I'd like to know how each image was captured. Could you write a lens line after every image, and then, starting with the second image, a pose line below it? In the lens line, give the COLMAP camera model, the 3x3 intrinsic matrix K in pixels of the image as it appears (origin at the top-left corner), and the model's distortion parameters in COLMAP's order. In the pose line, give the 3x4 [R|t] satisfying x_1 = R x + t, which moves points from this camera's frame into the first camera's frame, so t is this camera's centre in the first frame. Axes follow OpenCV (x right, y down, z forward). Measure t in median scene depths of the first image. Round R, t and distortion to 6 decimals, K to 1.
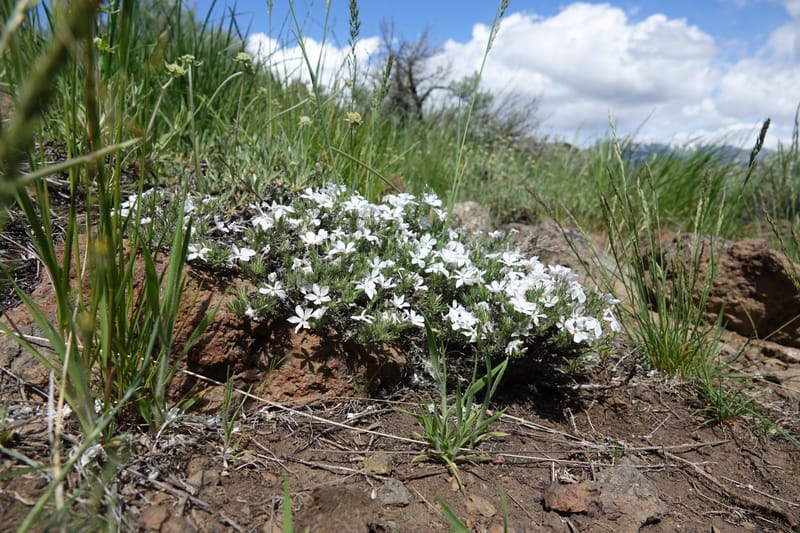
lens RADIAL K [[554.5, 0, 400.3], [0, 554.5, 264.9], [0, 0, 1]] dist [-0.009264, -0.007445]
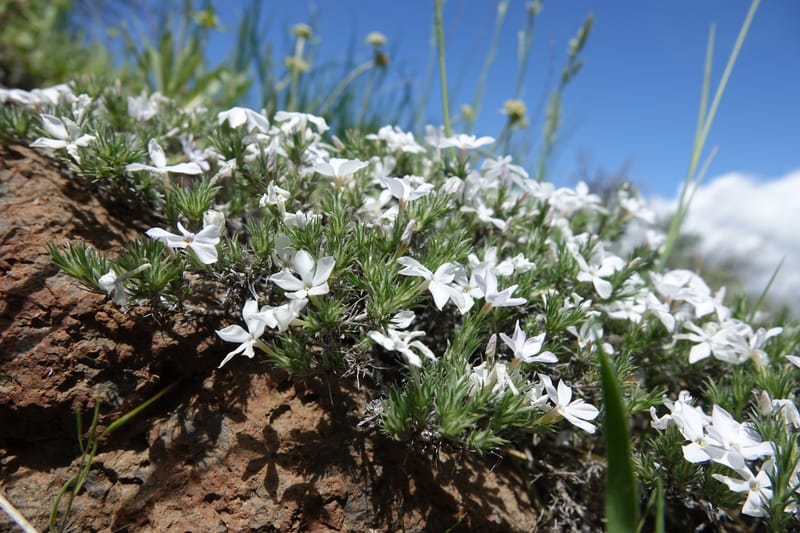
lens RADIAL K [[554.5, 0, 400.1], [0, 554.5, 265.6], [0, 0, 1]] dist [-0.009264, -0.007445]
pose [[0.941298, 0.103094, -0.321448, 0.029265], [-0.179123, 0.959653, -0.216751, 0.106232], [0.286133, 0.261607, 0.921786, 0.617799]]
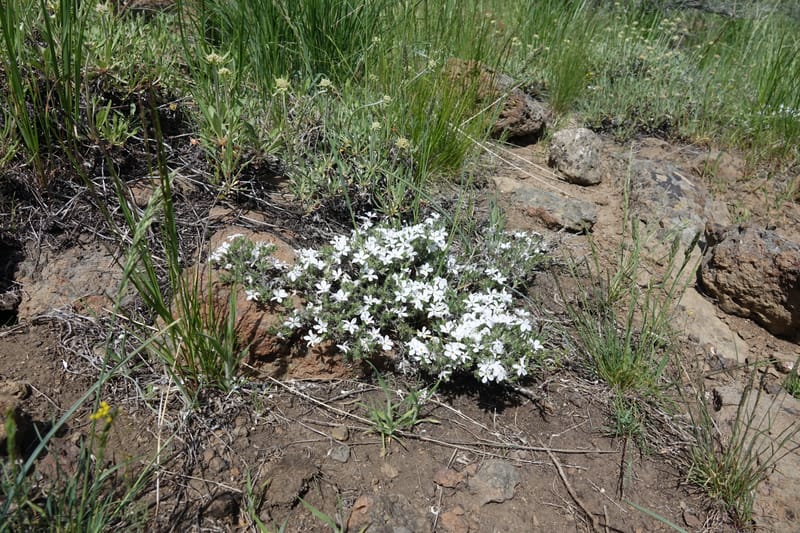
lens RADIAL K [[554.5, 0, 400.2], [0, 554.5, 267.7], [0, 0, 1]] dist [-0.009264, -0.007445]
pose [[0.948931, 0.151793, -0.276566, 0.448830], [-0.062889, 0.950062, 0.305659, -0.564575], [0.309151, -0.272657, 0.911089, -0.323419]]
